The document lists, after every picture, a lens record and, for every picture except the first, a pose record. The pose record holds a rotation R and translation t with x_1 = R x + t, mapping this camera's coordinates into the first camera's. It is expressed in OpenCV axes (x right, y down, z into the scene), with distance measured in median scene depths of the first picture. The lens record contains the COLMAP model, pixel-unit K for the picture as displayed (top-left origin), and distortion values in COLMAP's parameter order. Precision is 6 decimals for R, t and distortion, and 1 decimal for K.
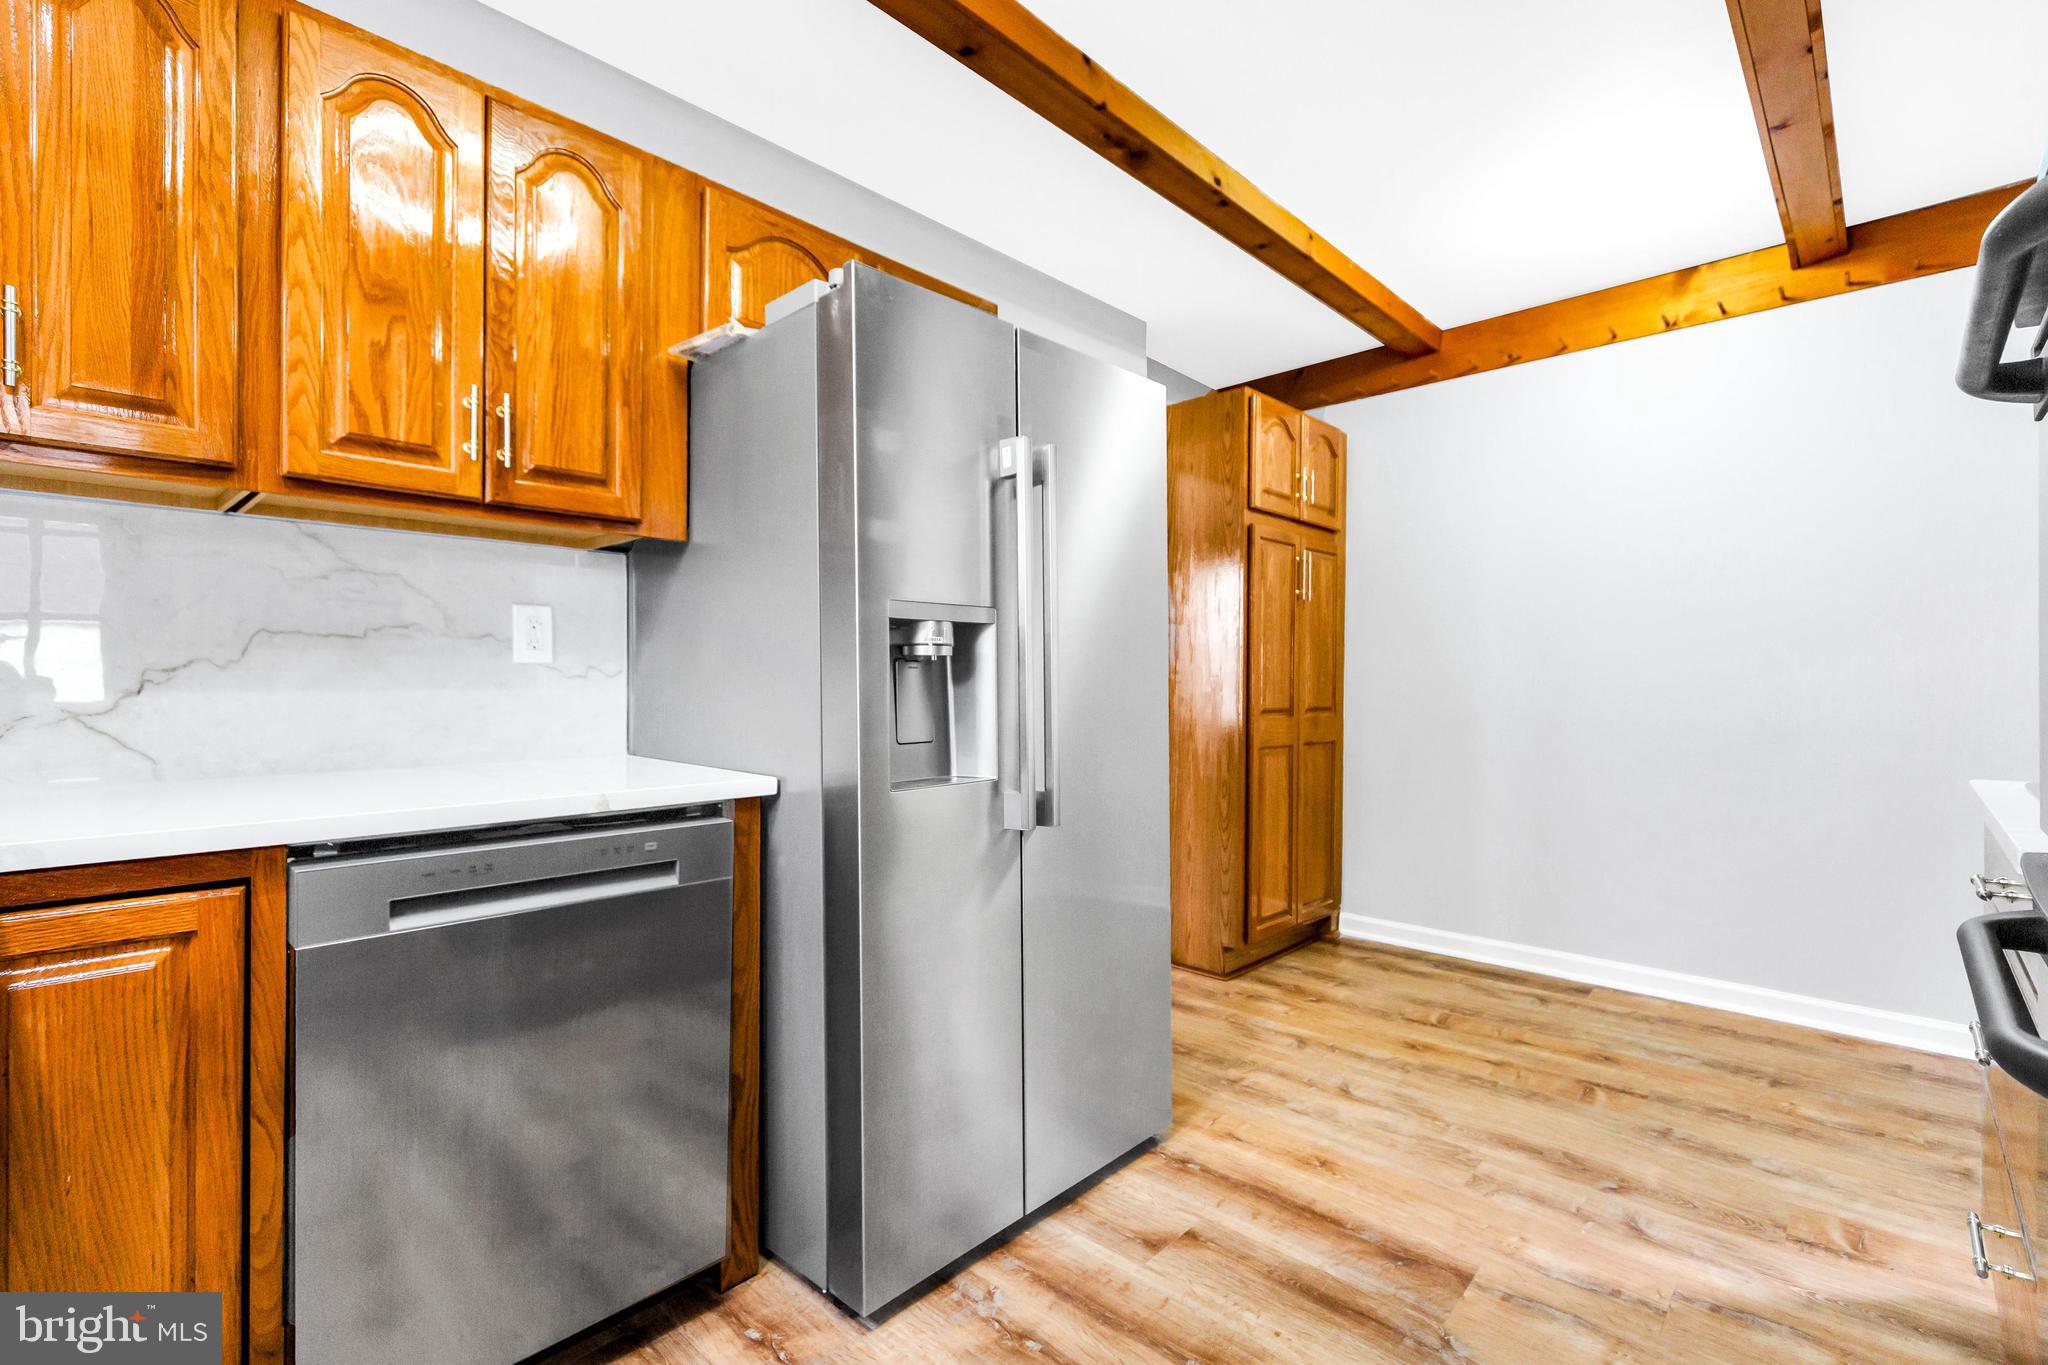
lens RADIAL K [[923.4, 0, 1024.0], [0, 923.4, 682.5], [0, 0, 1]] dist [0.000916, 0.000058]
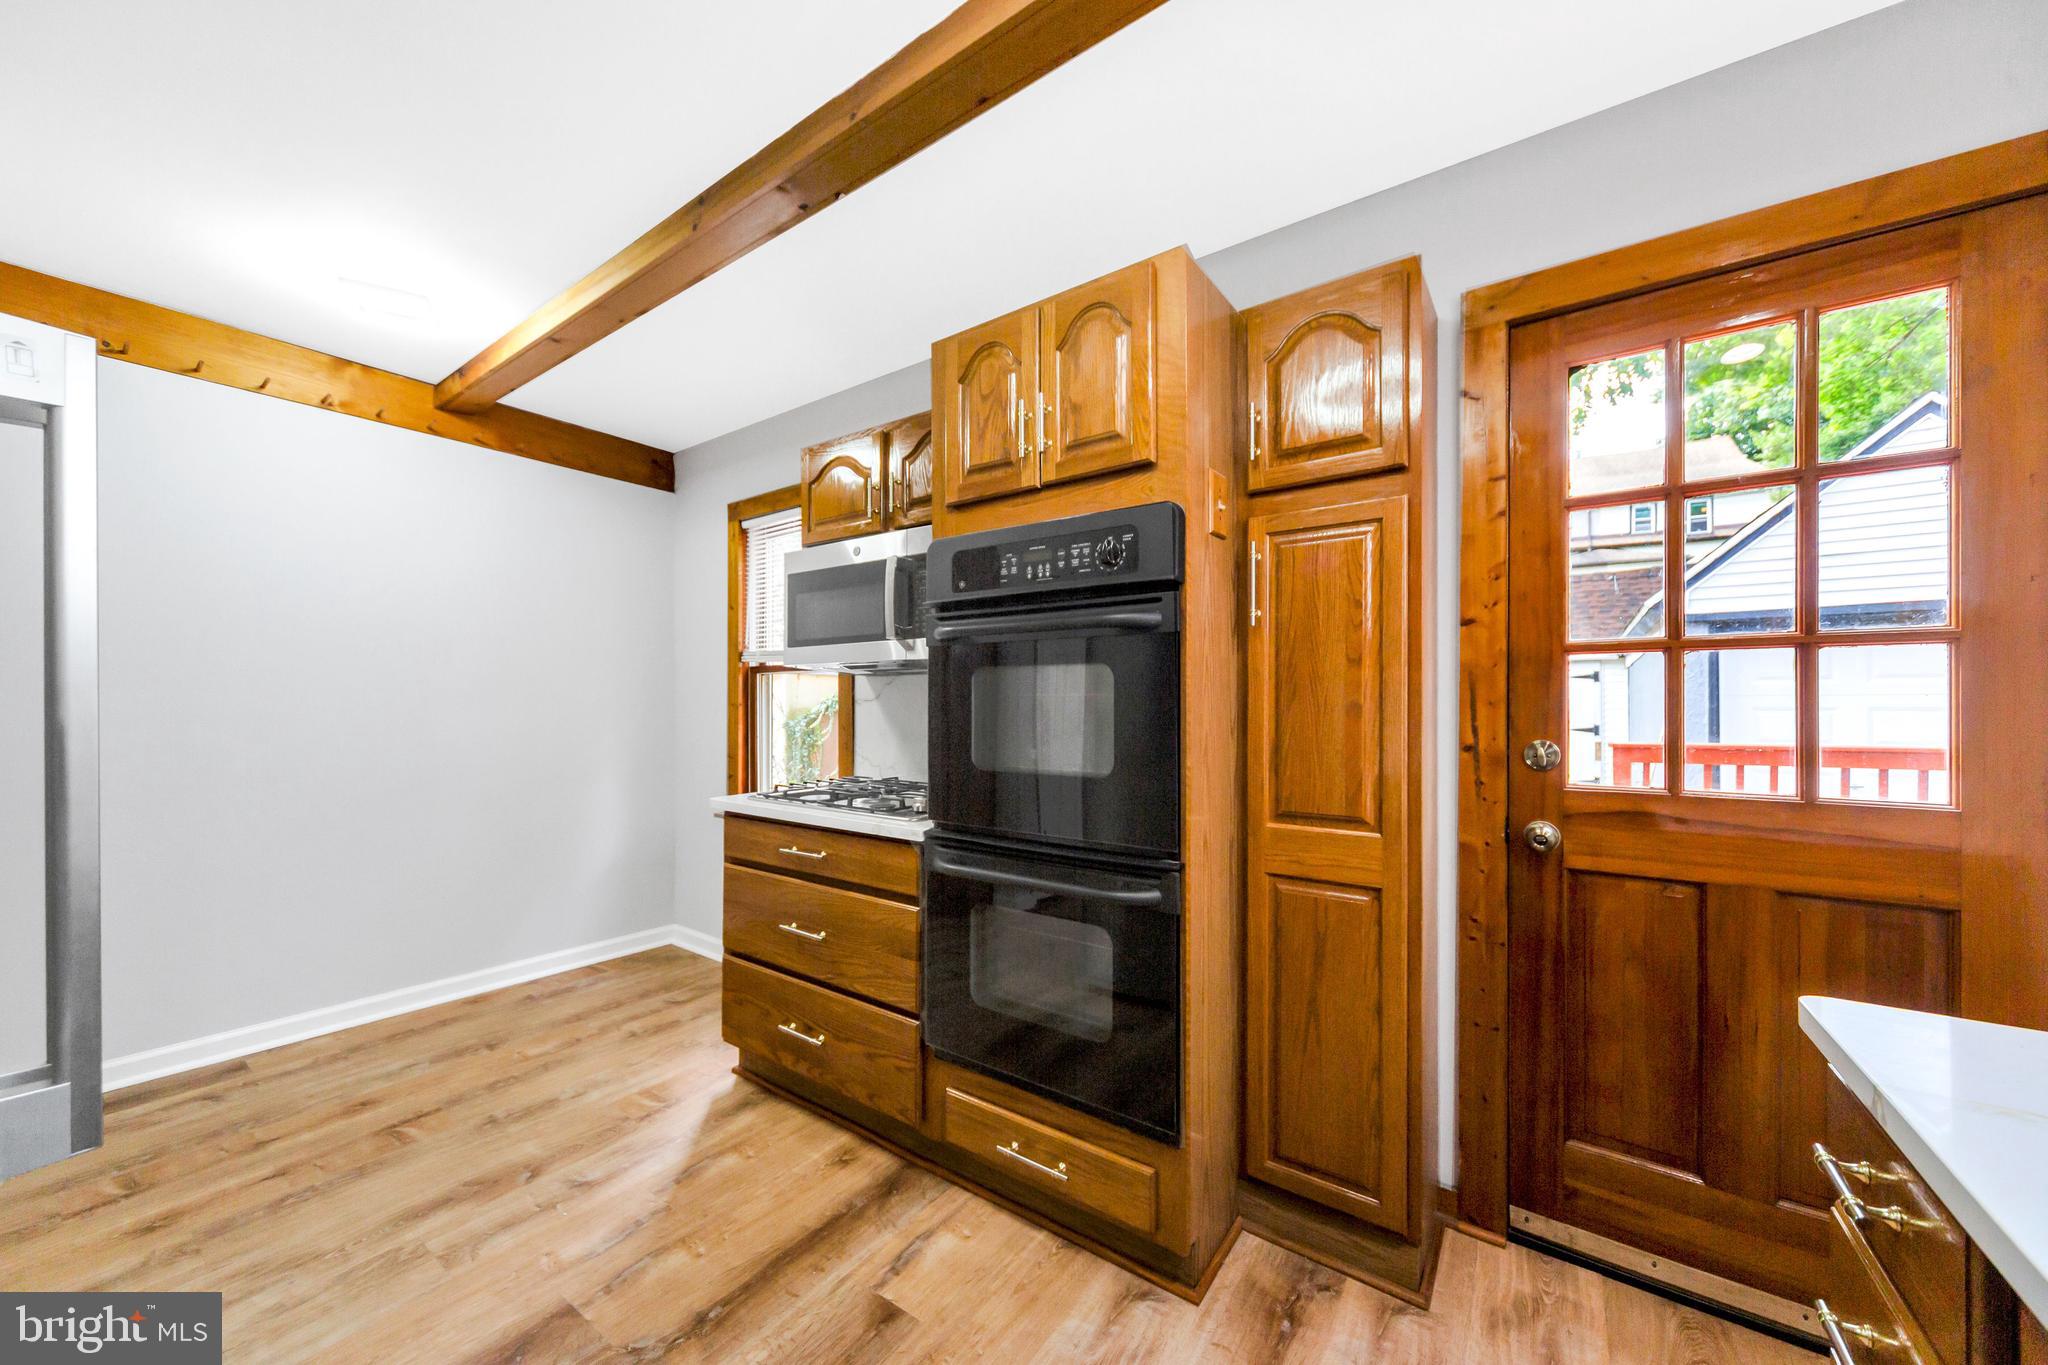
lens RADIAL K [[733.3, 0, 1016.8], [0, 733.3, 703.3], [0, 0, 1]] dist [-0.001034, -0.000204]
pose [[-0.124907, -0.000766, 0.992168, -0.313756], [-0.004814, 0.999988, 0.000166, -0.056956], [-0.992157, -0.004755, -0.124909, 0.403602]]
